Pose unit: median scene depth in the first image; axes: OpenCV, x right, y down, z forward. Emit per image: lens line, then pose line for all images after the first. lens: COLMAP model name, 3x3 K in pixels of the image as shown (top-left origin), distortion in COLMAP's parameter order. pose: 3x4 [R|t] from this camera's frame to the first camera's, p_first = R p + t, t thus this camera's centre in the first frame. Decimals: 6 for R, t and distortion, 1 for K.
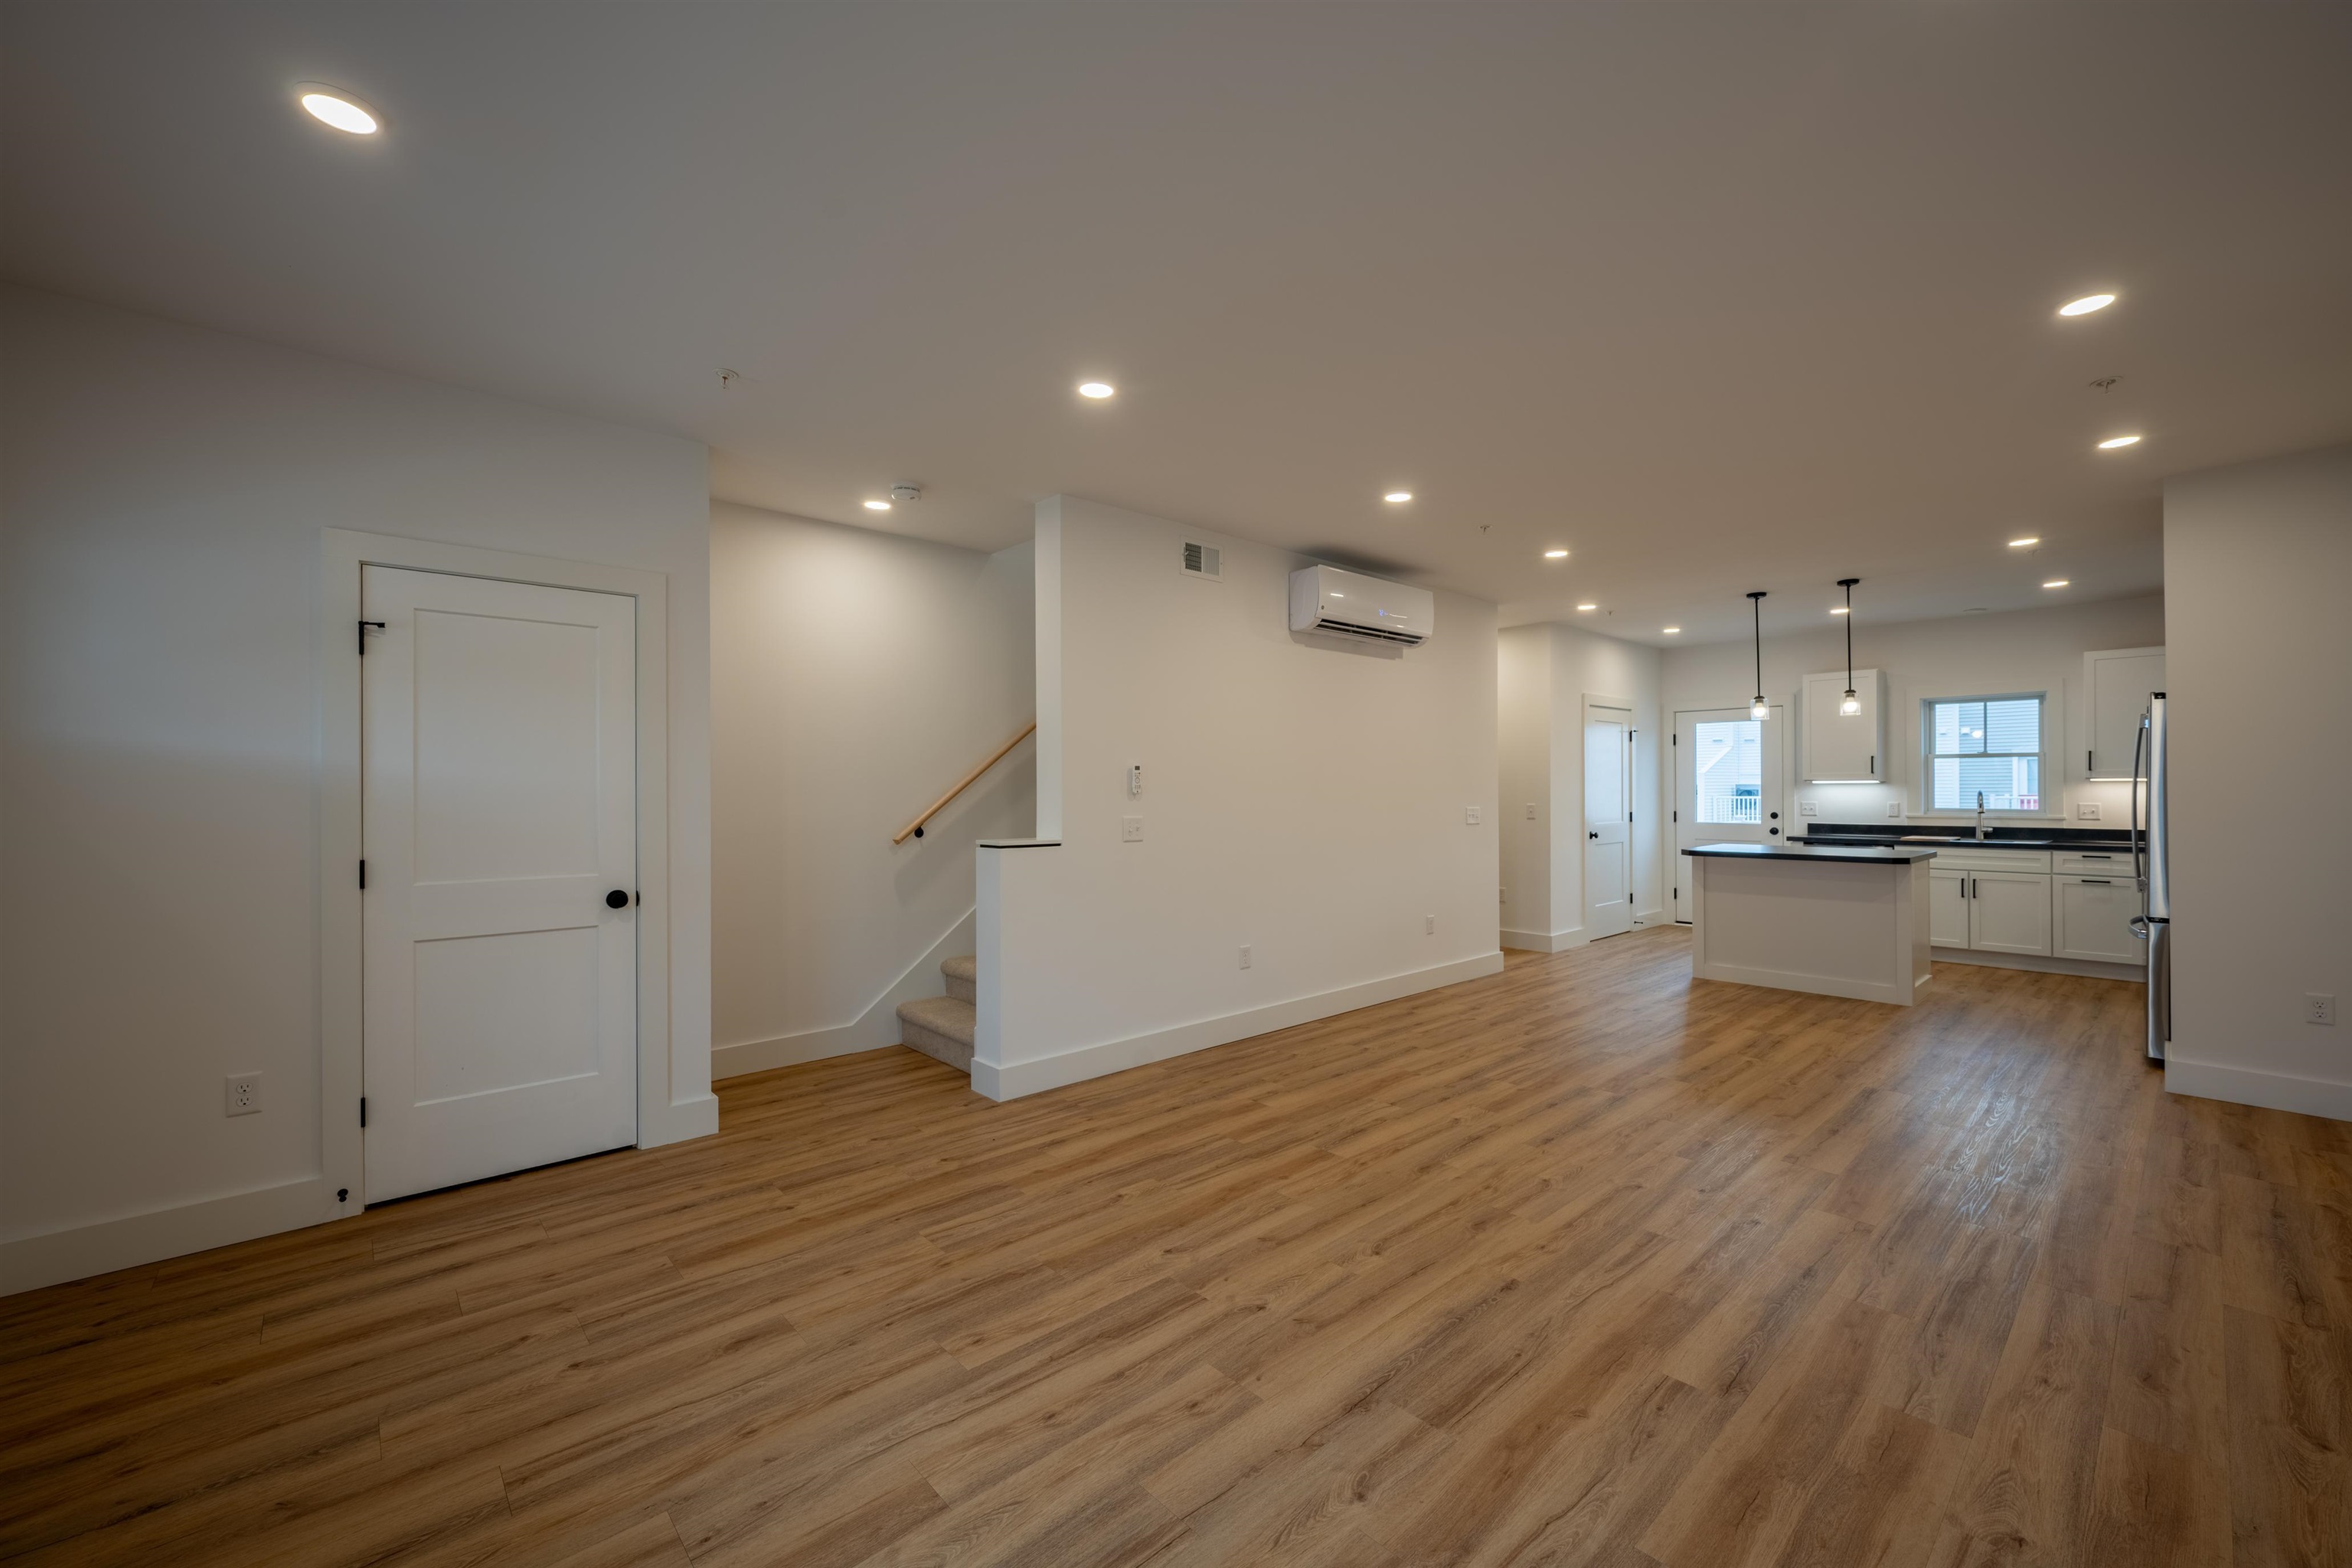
lens RADIAL K [[934.6, 0, 1197.3], [0, 934.6, 785.2], [0, 0, 1]] dist [-0.003929, -0.000312]
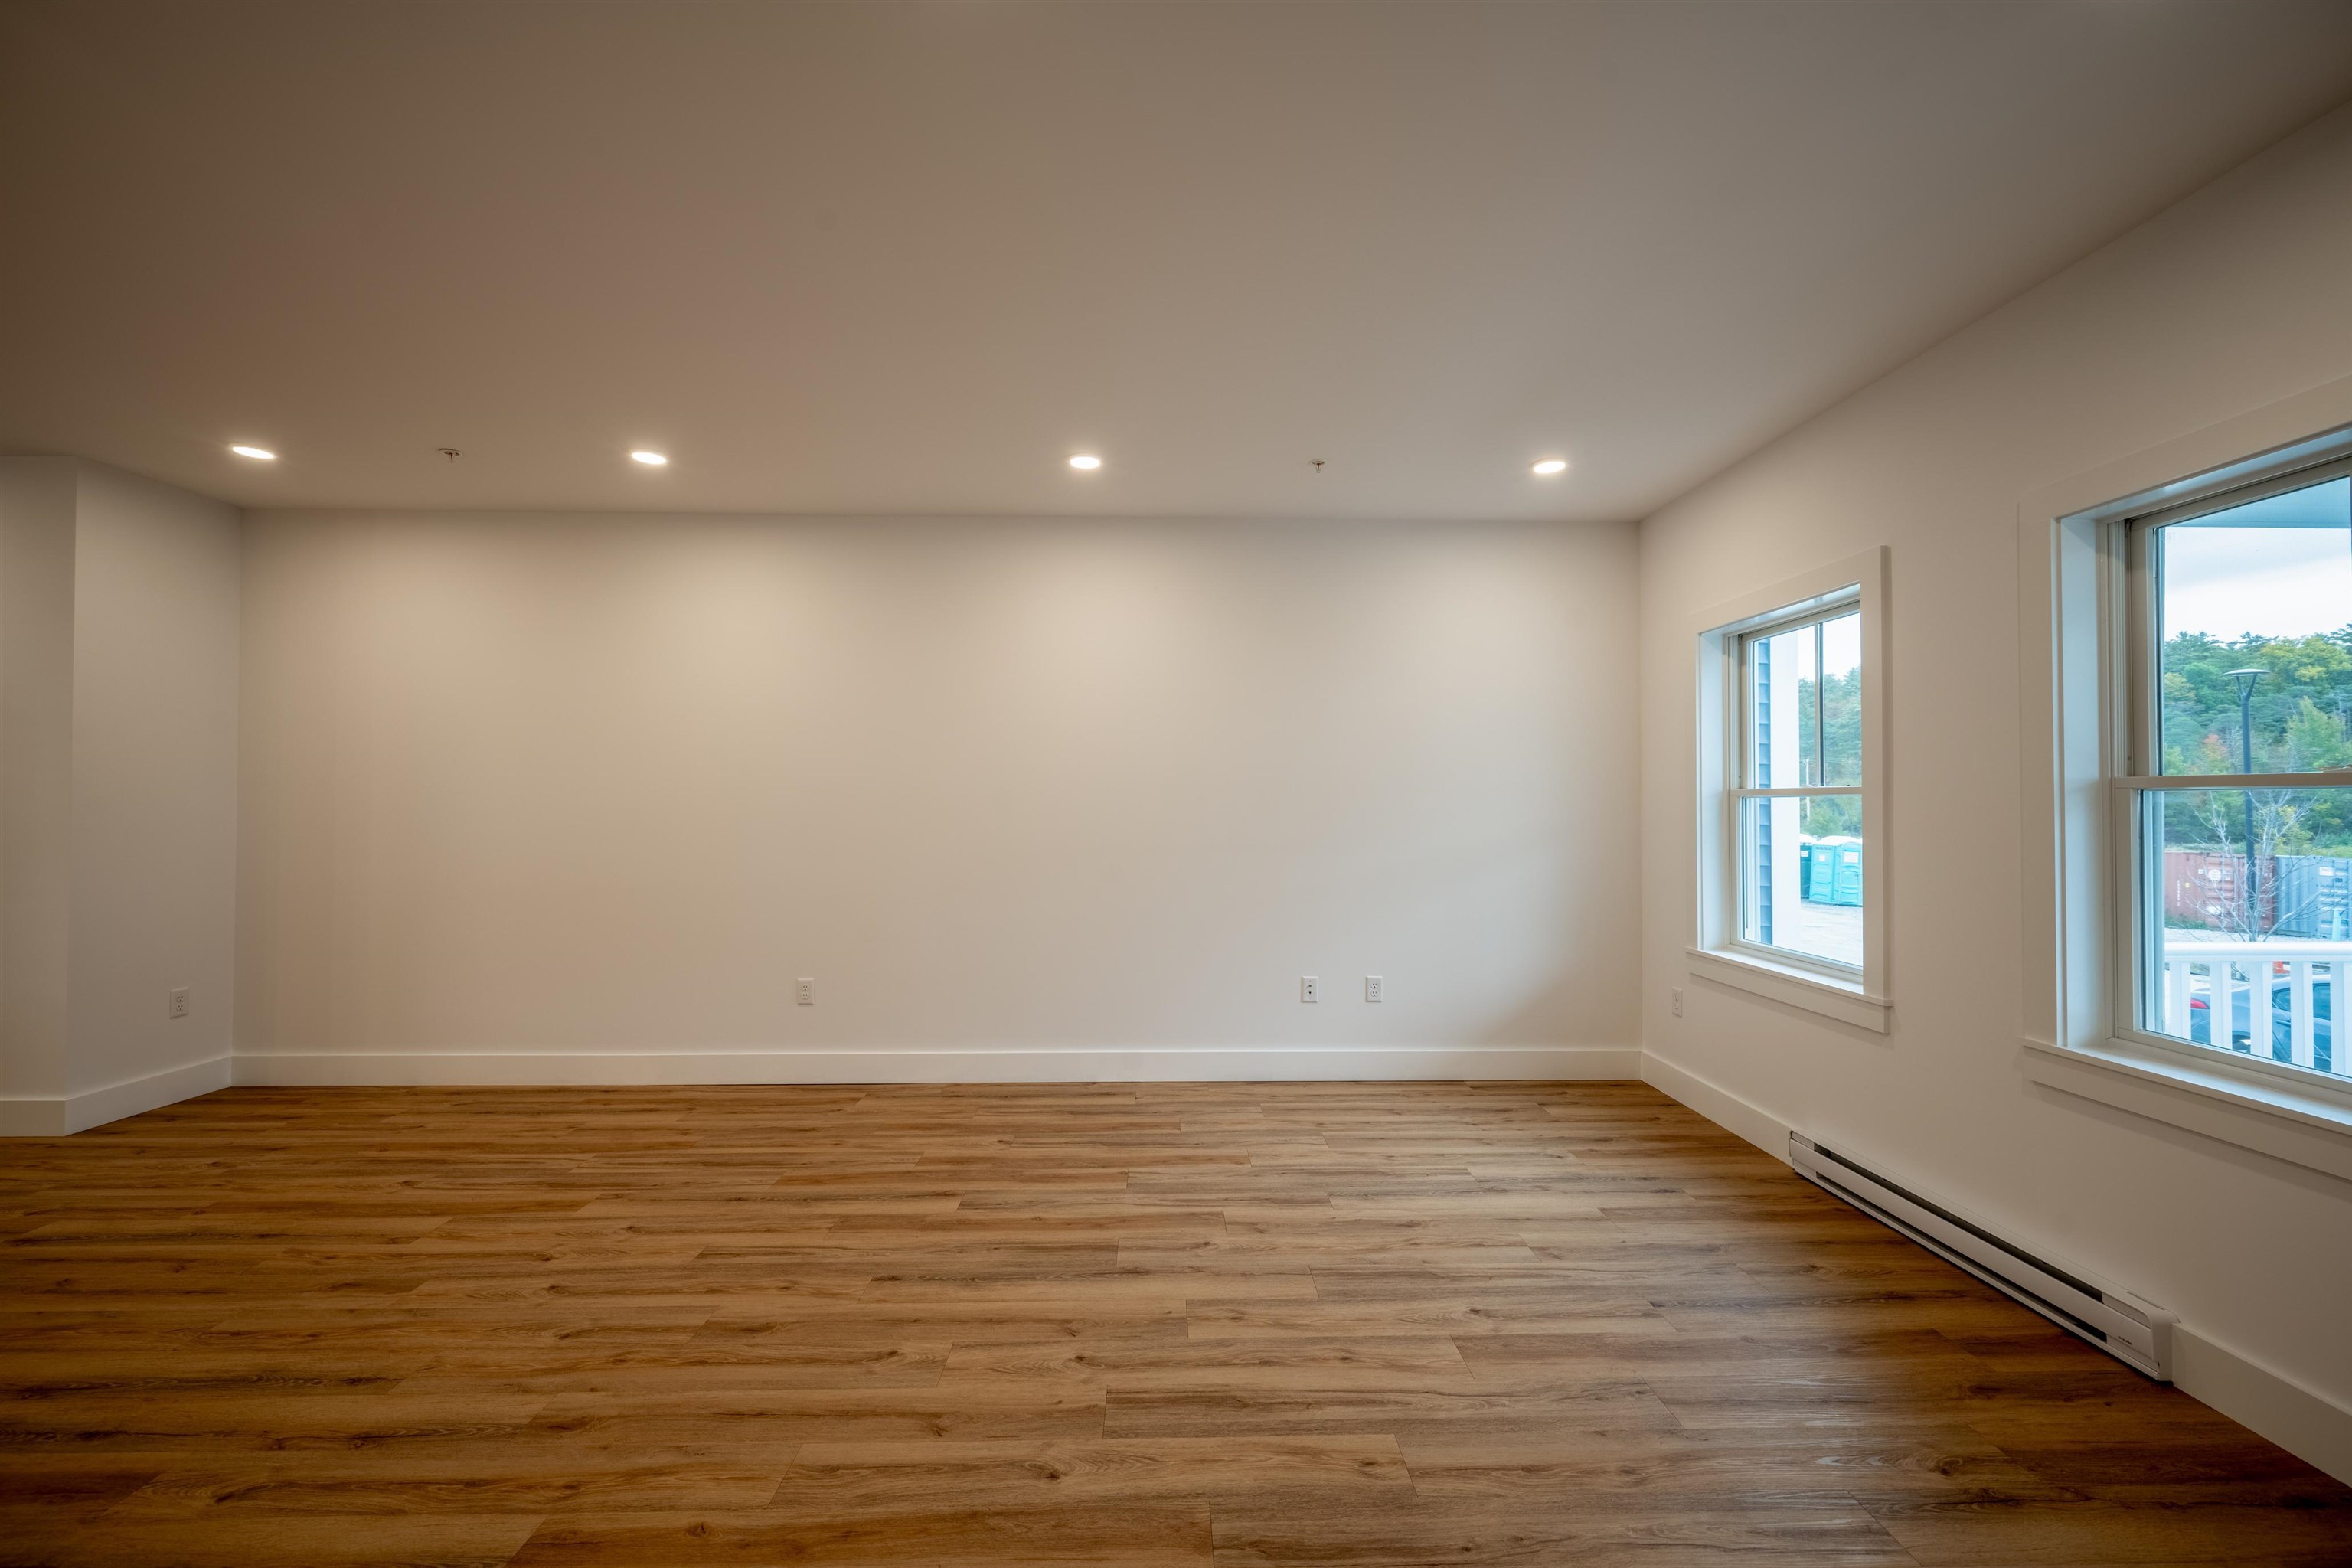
lens RADIAL K [[927.3, 0, 1181.4], [0, 927.3, 792.9], [0, 0, 1]] dist [-0.001678, -0.000047]
pose [[-0.752206, 0.010037, 0.658851, -0.351789], [-0.004370, 0.999786, -0.020219, 0.010089], [-0.658913, -0.018088, -0.752002, 0.929719]]
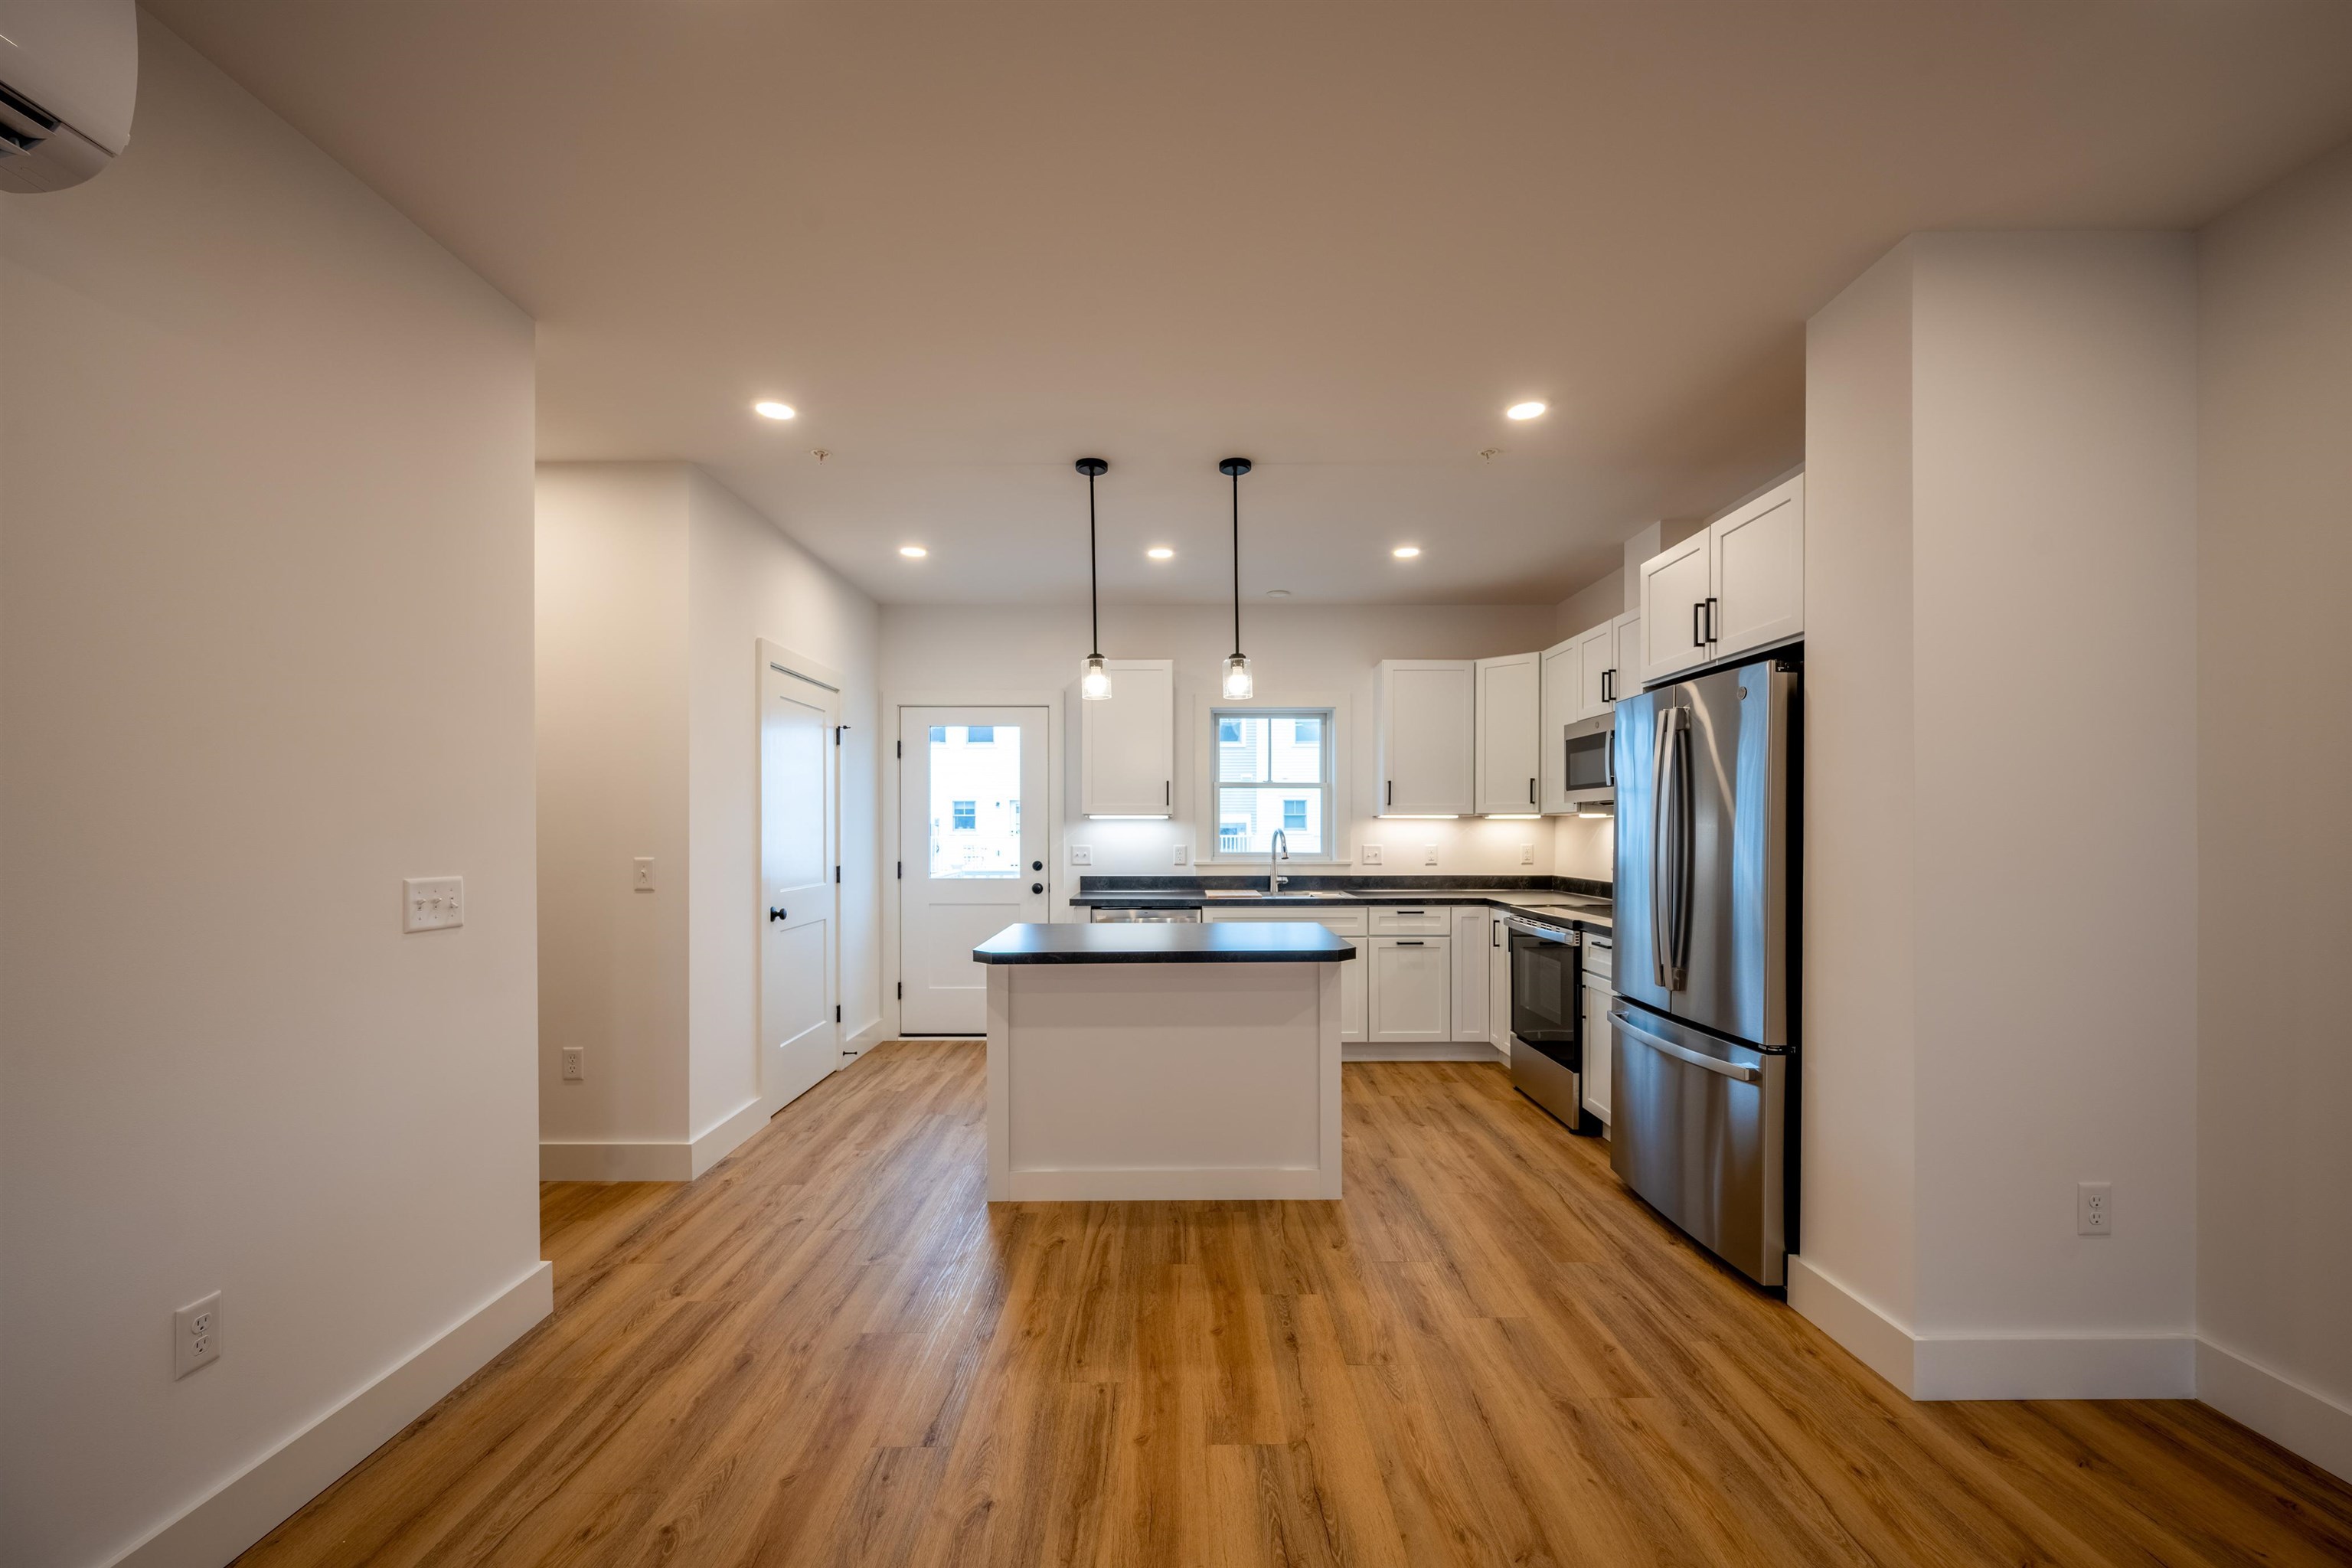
lens RADIAL K [[937.8, 0, 1177.7], [0, 937.8, 830.7], [0, 0, 1]] dist [-0.001557, -0.000119]
pose [[0.673570, -0.000085, 0.739124, 0.358006], [-0.004340, 0.999982, 0.004070, 0.007006], [-0.739111, -0.005949, 0.673557, 0.919293]]
